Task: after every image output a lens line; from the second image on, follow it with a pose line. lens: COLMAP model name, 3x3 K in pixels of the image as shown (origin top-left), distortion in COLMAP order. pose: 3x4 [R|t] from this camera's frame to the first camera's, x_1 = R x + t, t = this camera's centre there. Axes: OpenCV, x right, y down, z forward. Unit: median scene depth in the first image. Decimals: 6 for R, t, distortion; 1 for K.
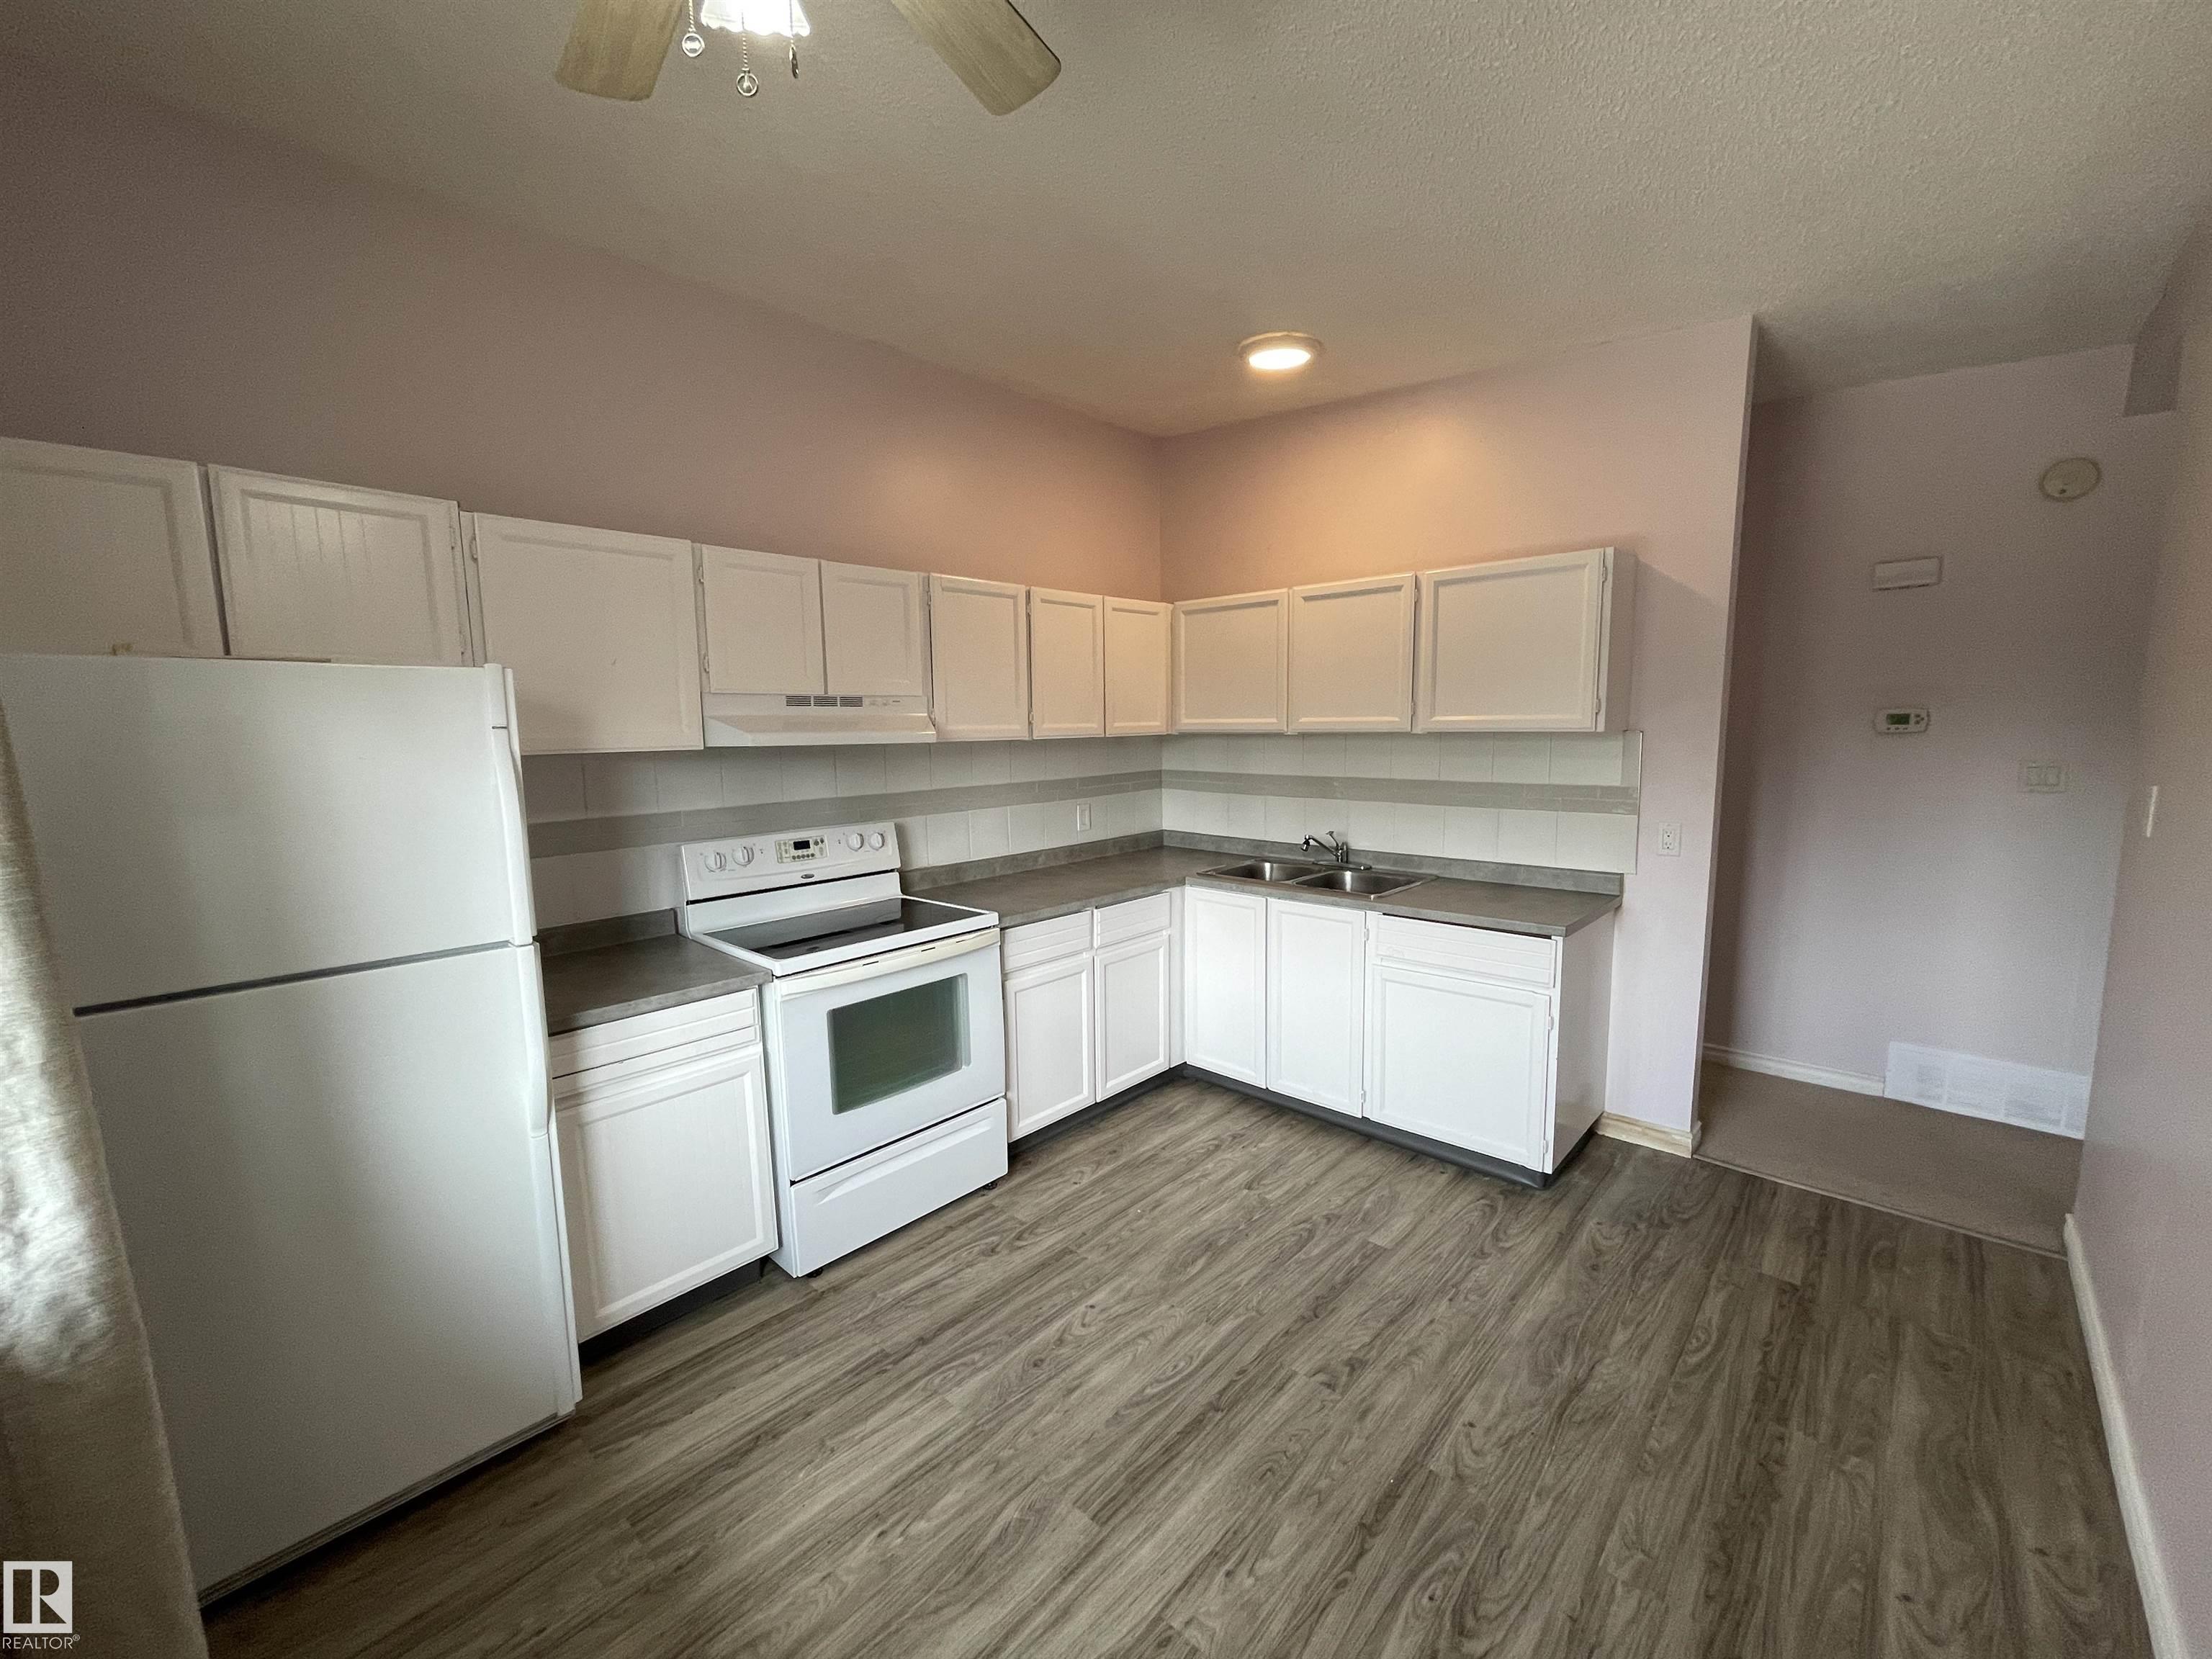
lens RADIAL K [[883.9, 0, 1106.0], [0, 883.9, 829.5], [0, 0, 1]] dist [0.000825, 0.000247]
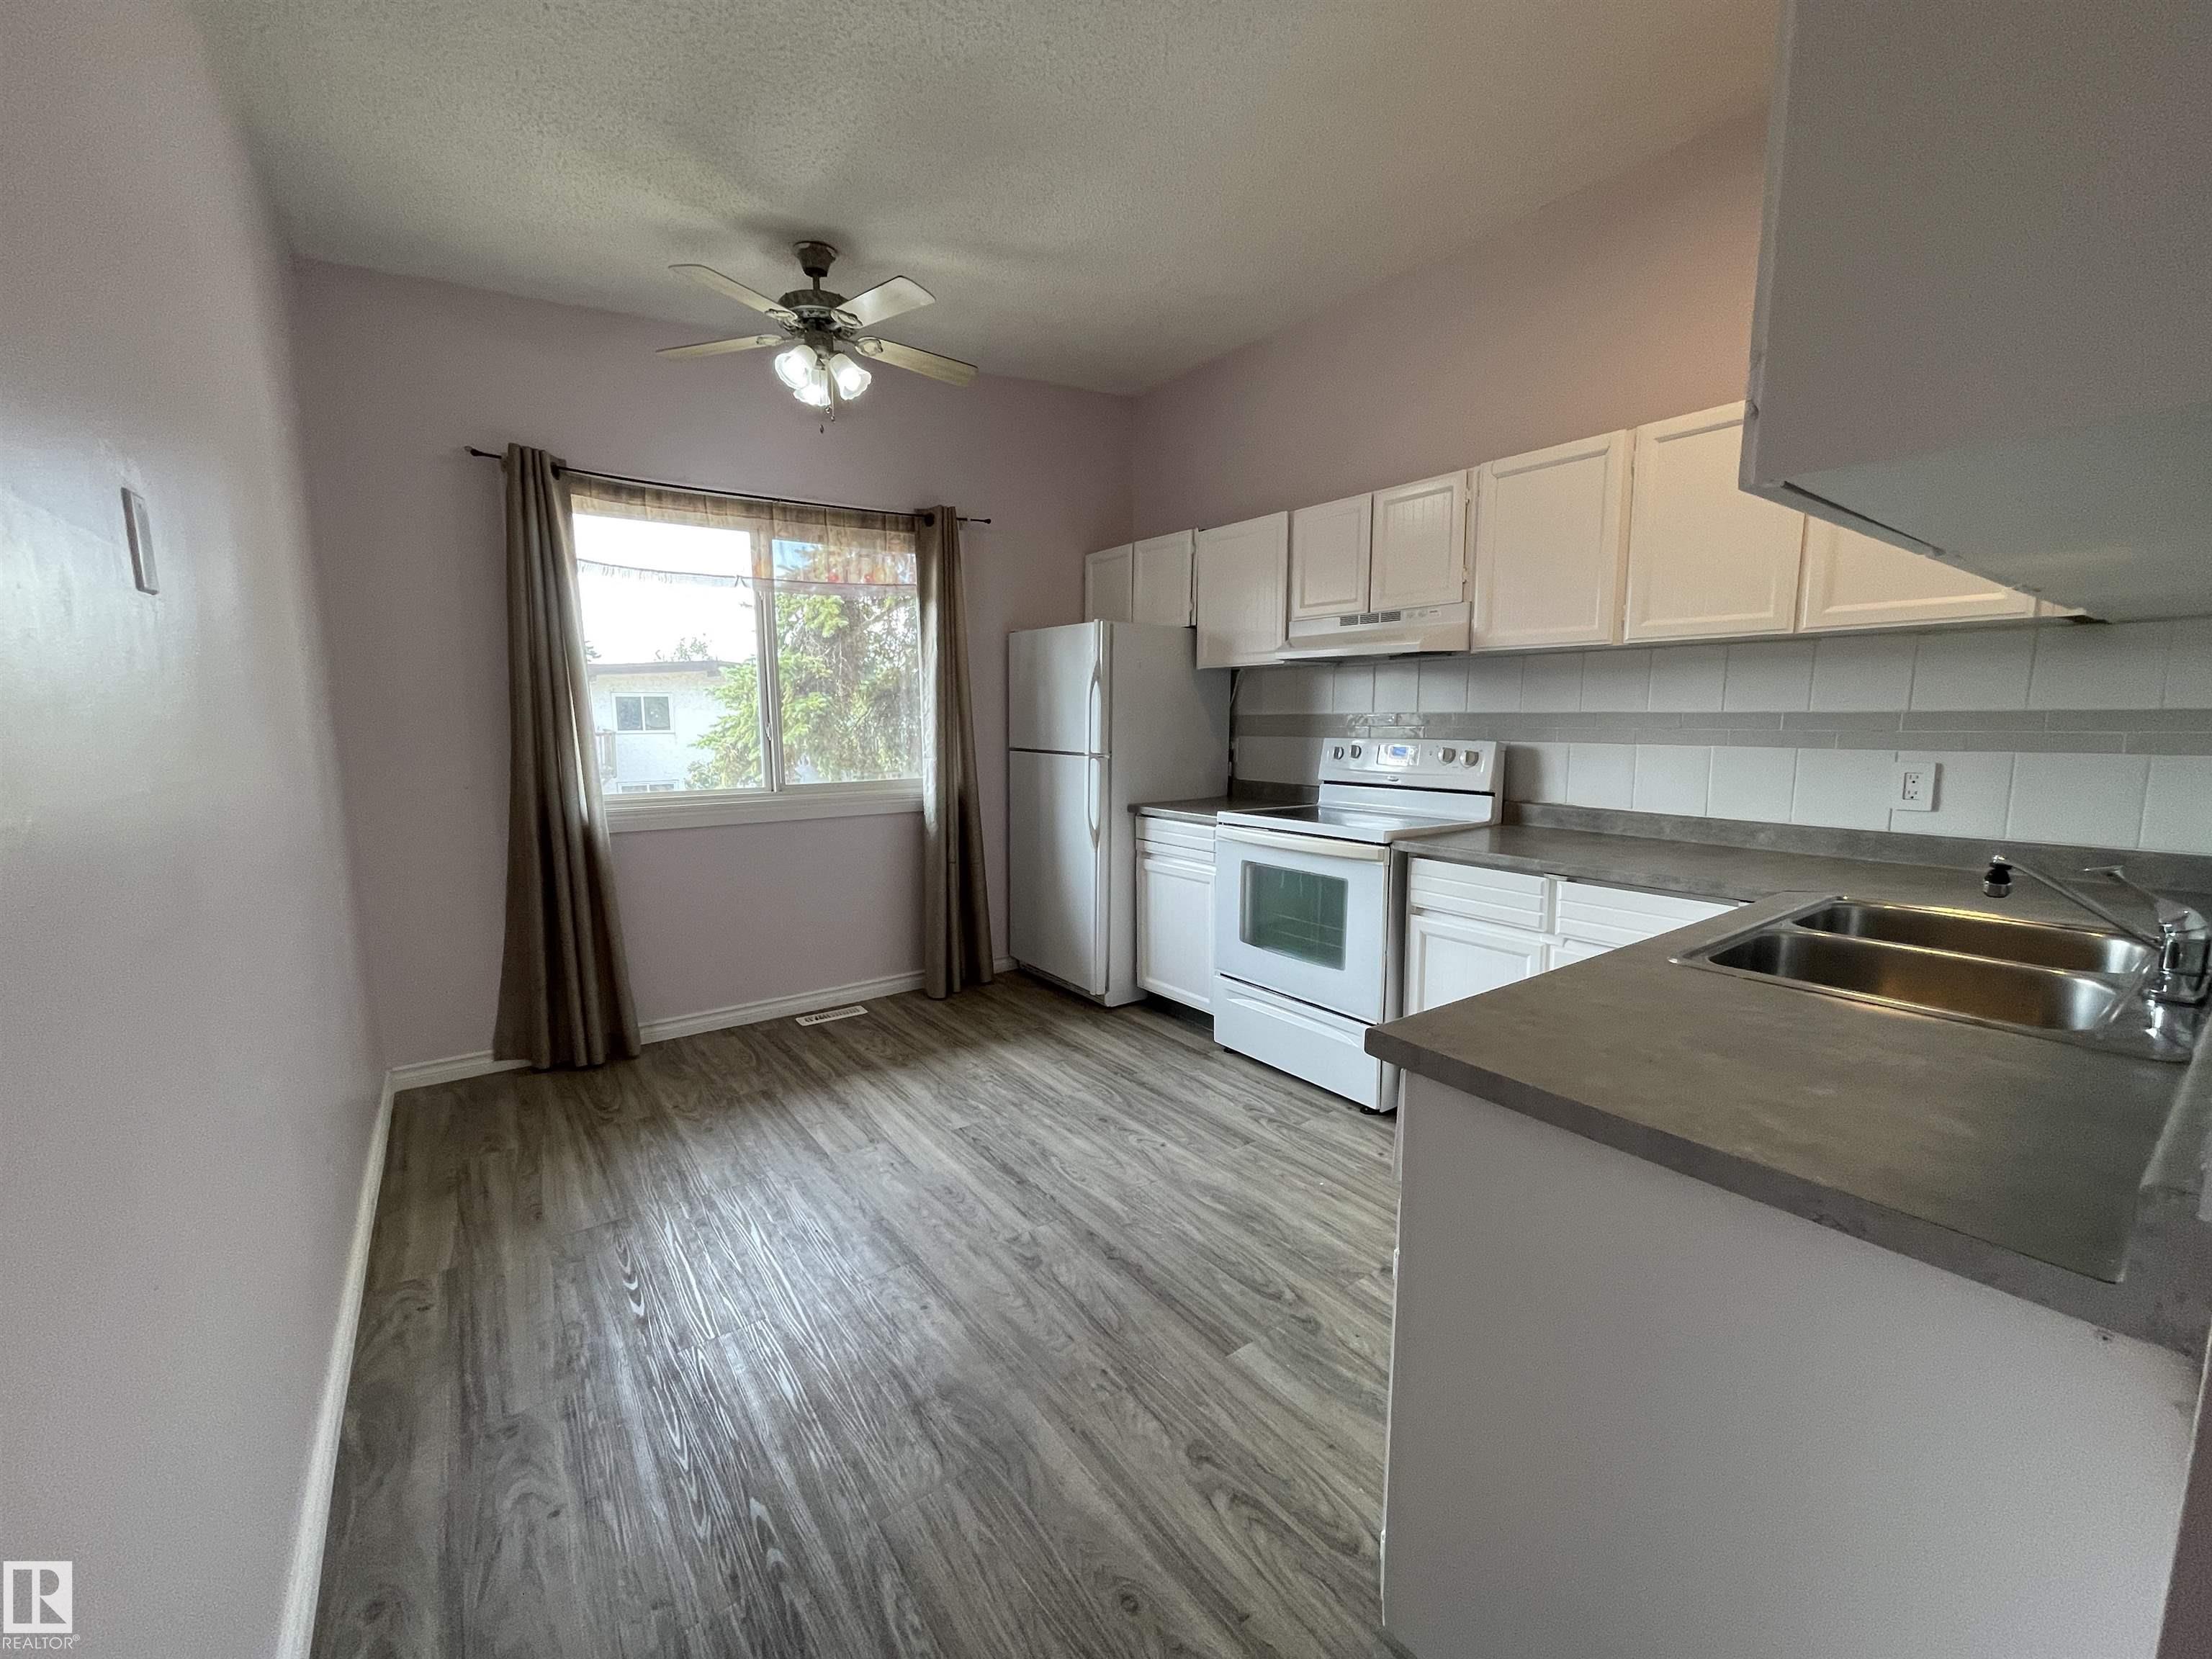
lens RADIAL K [[883.9, 0, 1106.0], [0, 883.9, 829.5], [0, 0, 1]] dist [0.000825, 0.000247]
pose [[-0.172685, 0.150038, -0.973483, 0.950254], [-0.114357, 0.978593, 0.171111, -0.039053], [0.978316, 0.140873, -0.151830, 0.953505]]
